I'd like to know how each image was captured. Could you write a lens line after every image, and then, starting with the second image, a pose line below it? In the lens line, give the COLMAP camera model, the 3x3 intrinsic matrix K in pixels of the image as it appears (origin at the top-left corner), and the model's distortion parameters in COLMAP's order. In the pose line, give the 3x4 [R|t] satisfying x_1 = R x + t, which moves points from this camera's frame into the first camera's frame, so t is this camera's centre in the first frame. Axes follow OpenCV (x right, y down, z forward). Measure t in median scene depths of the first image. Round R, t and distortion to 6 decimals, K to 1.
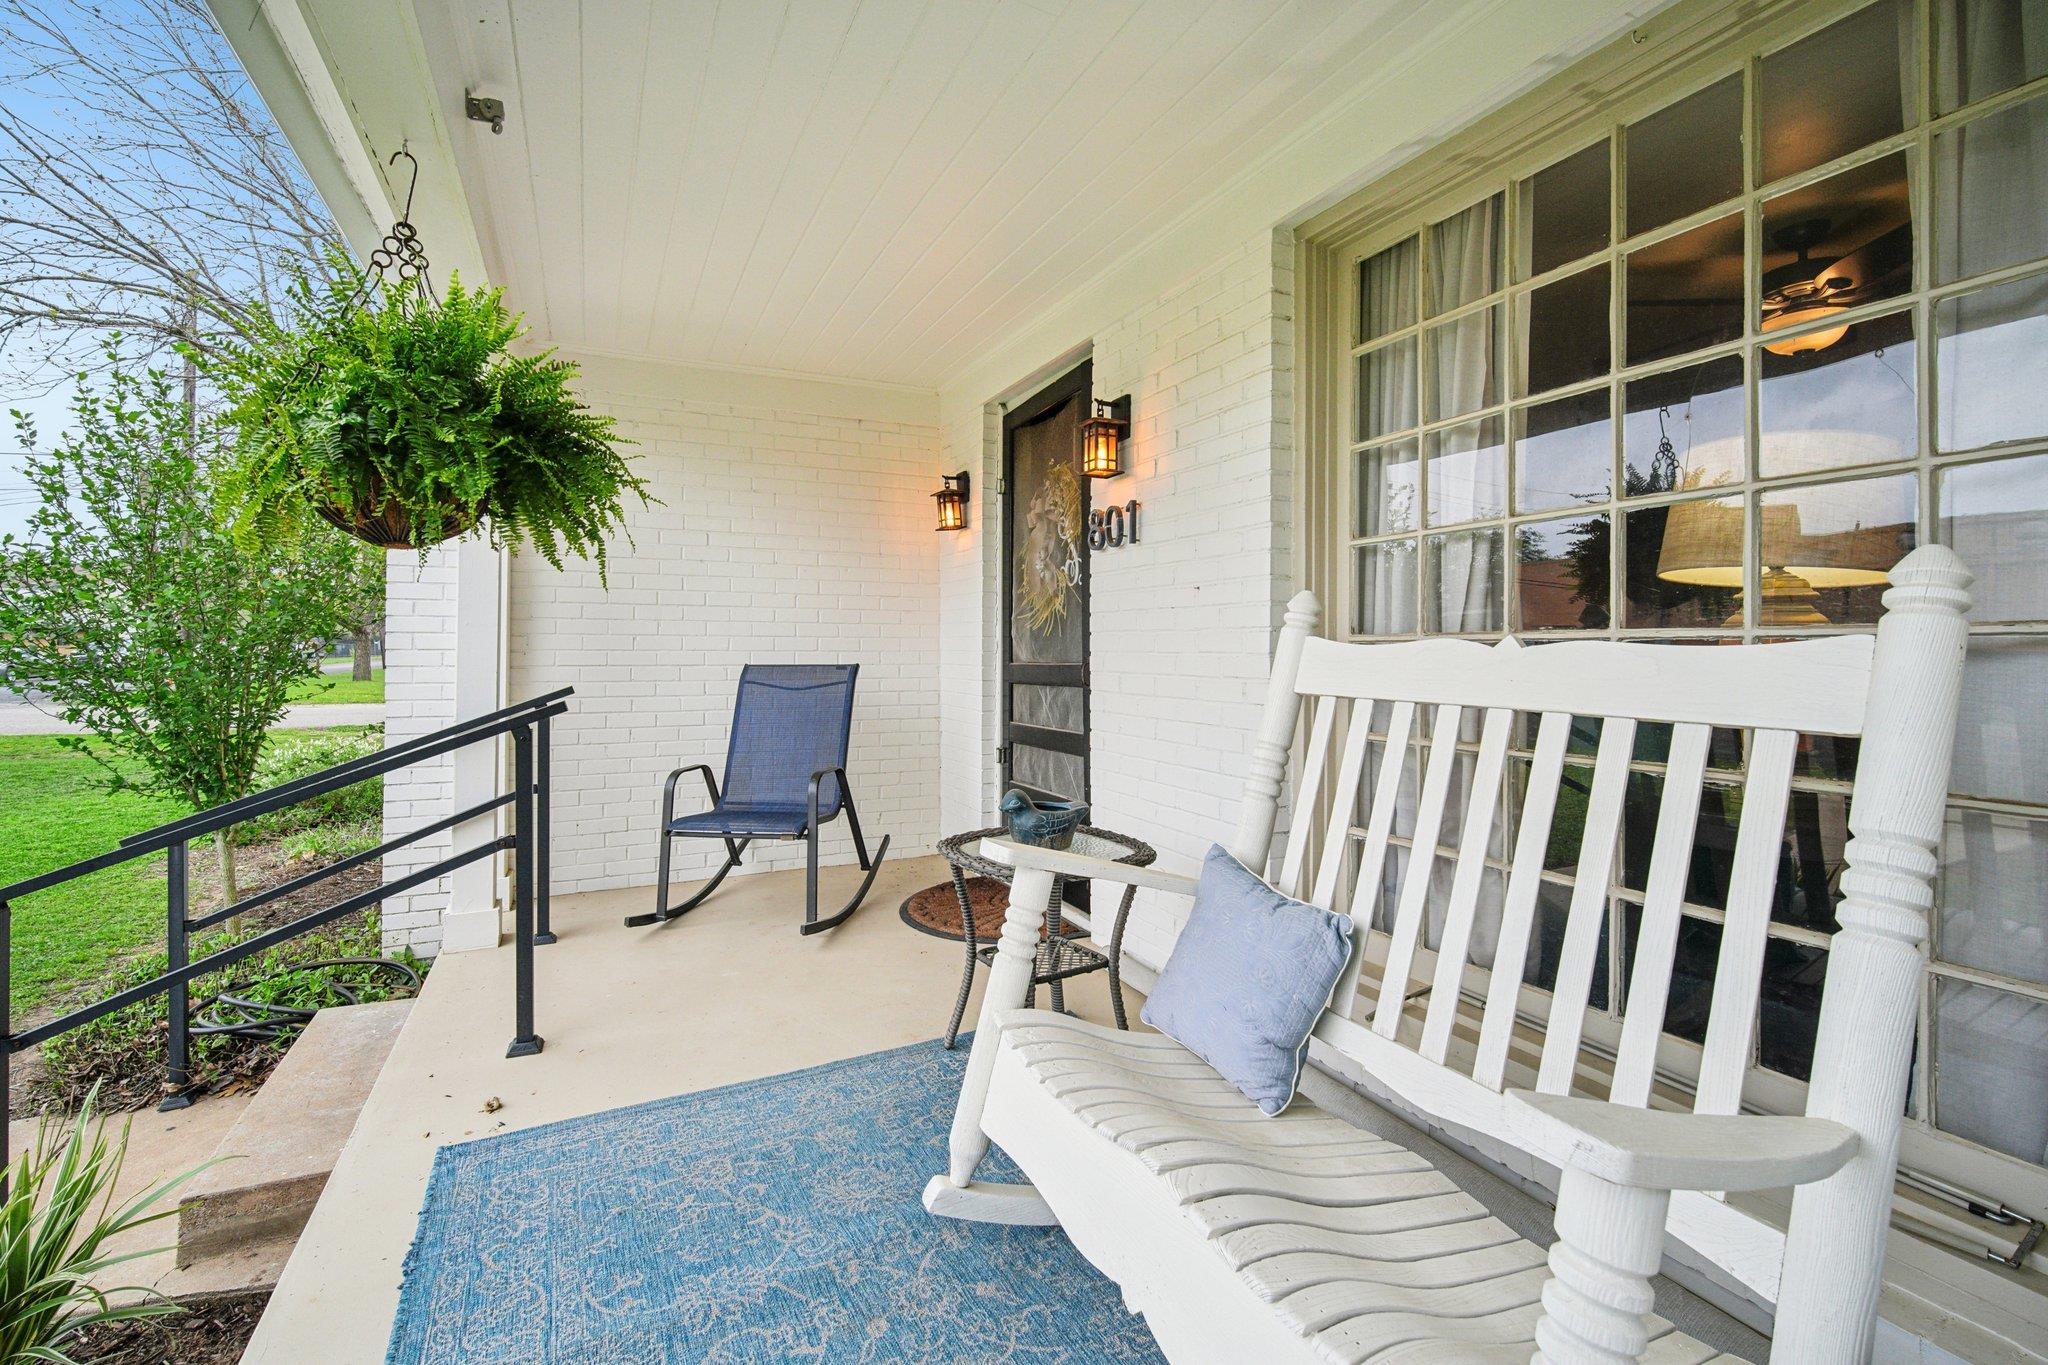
lens RADIAL K [[909.0, 0, 1025.1], [0, 909.0, 645.7], [0, 0, 1]] dist [-0.002409, -0.000323]
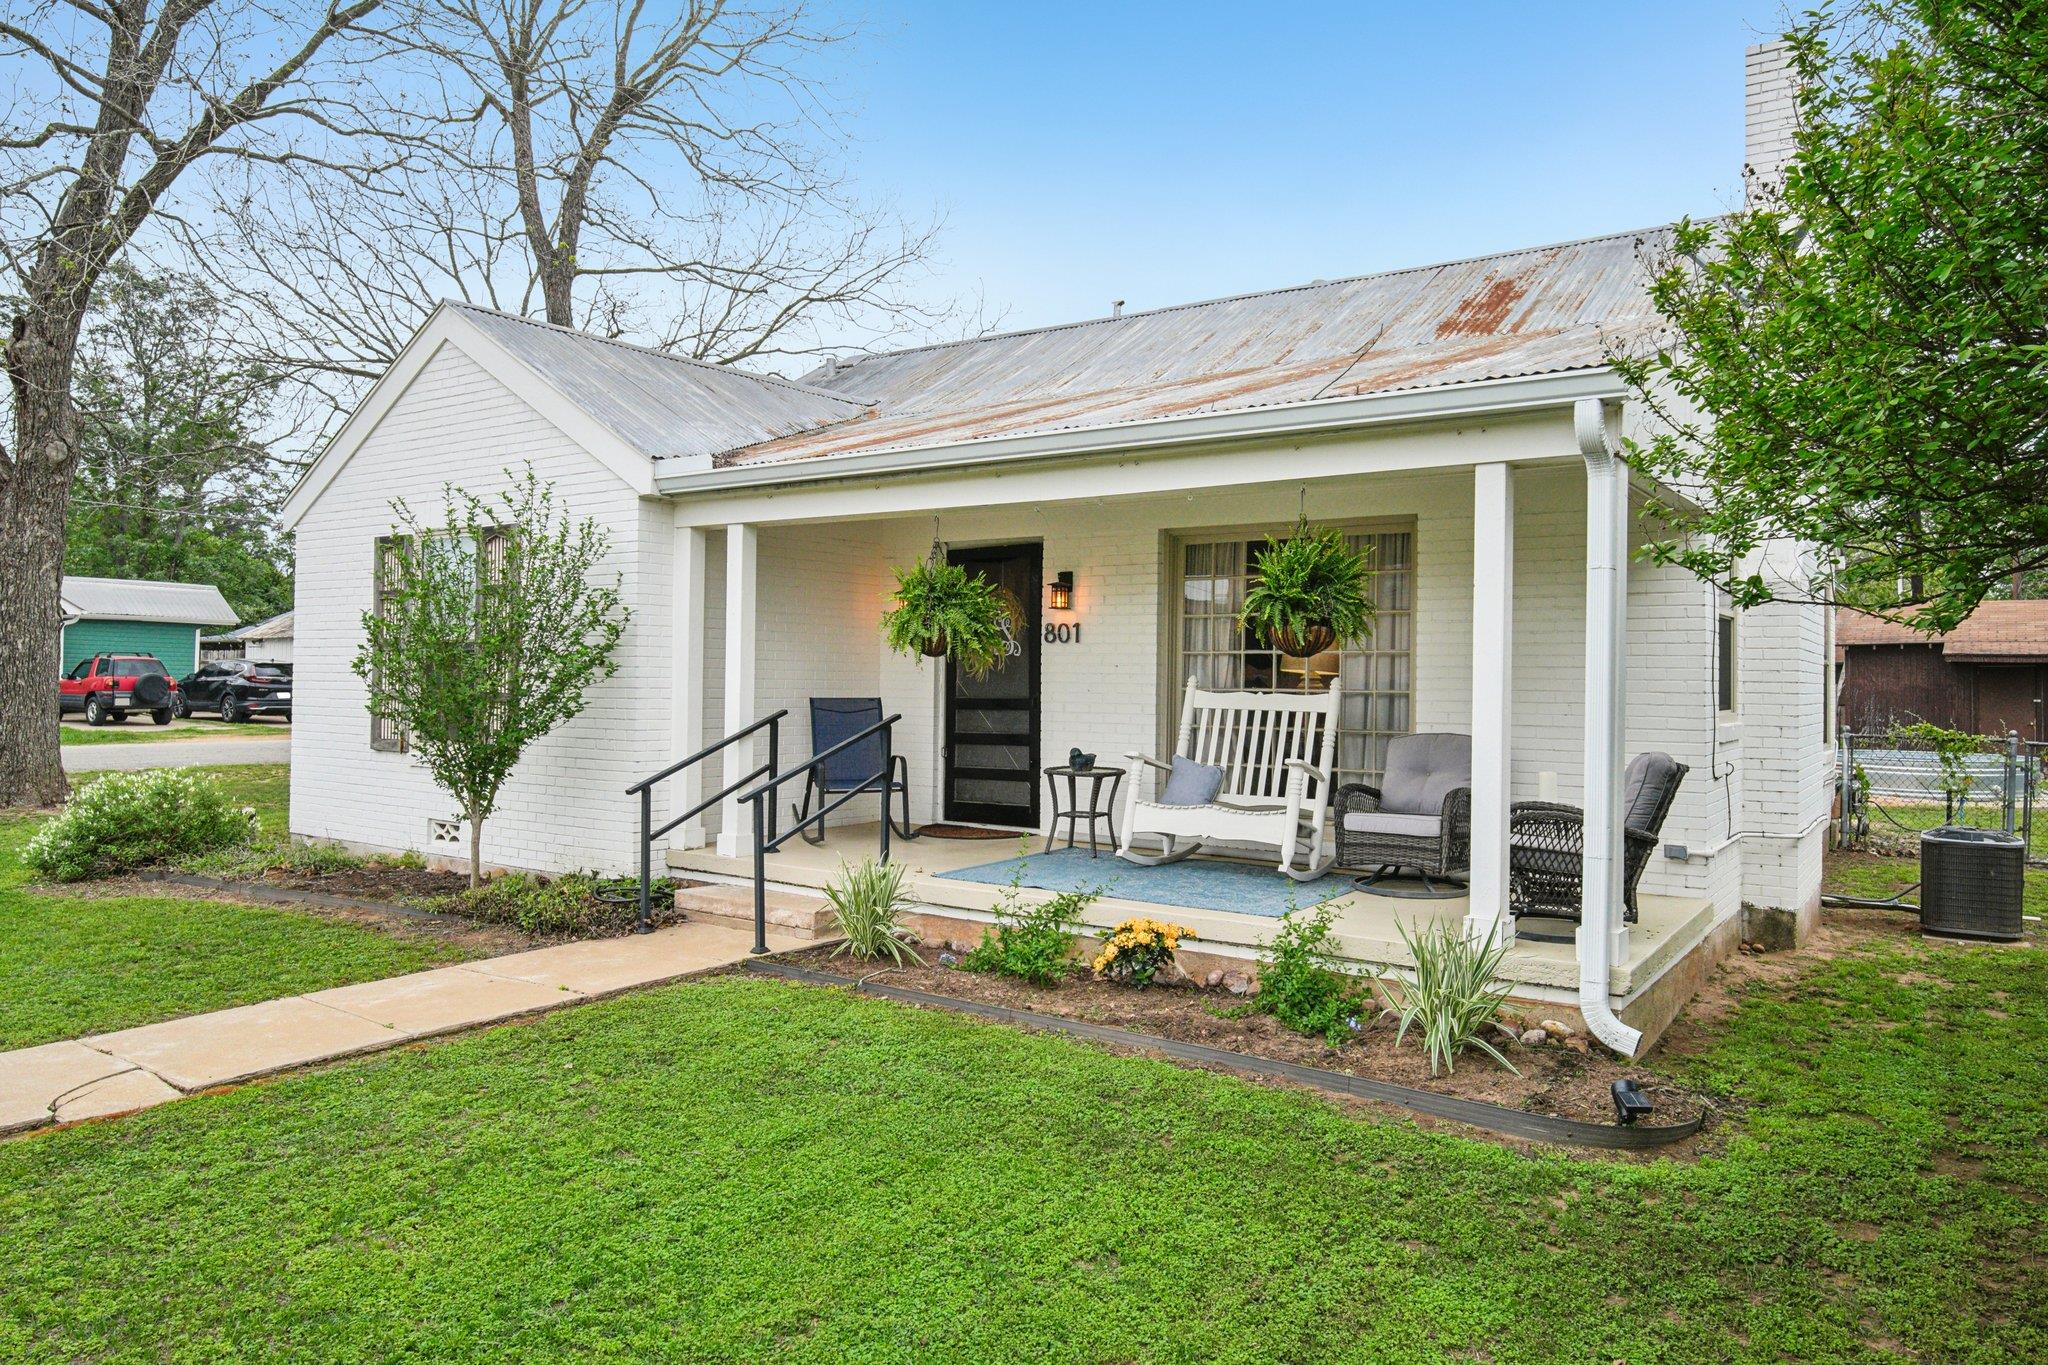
lens RADIAL K [[1370.0, 0, 1020.8], [0, 1370.0, 640.8], [0, 0, 1]] dist [-0.008048, -0.003705]
pose [[0.877843, 0.020879, 0.478493, -1.526664], [-0.011734, 0.999687, -0.022095, -0.041885], [-0.478805, 0.013781, 0.877813, -1.763443]]
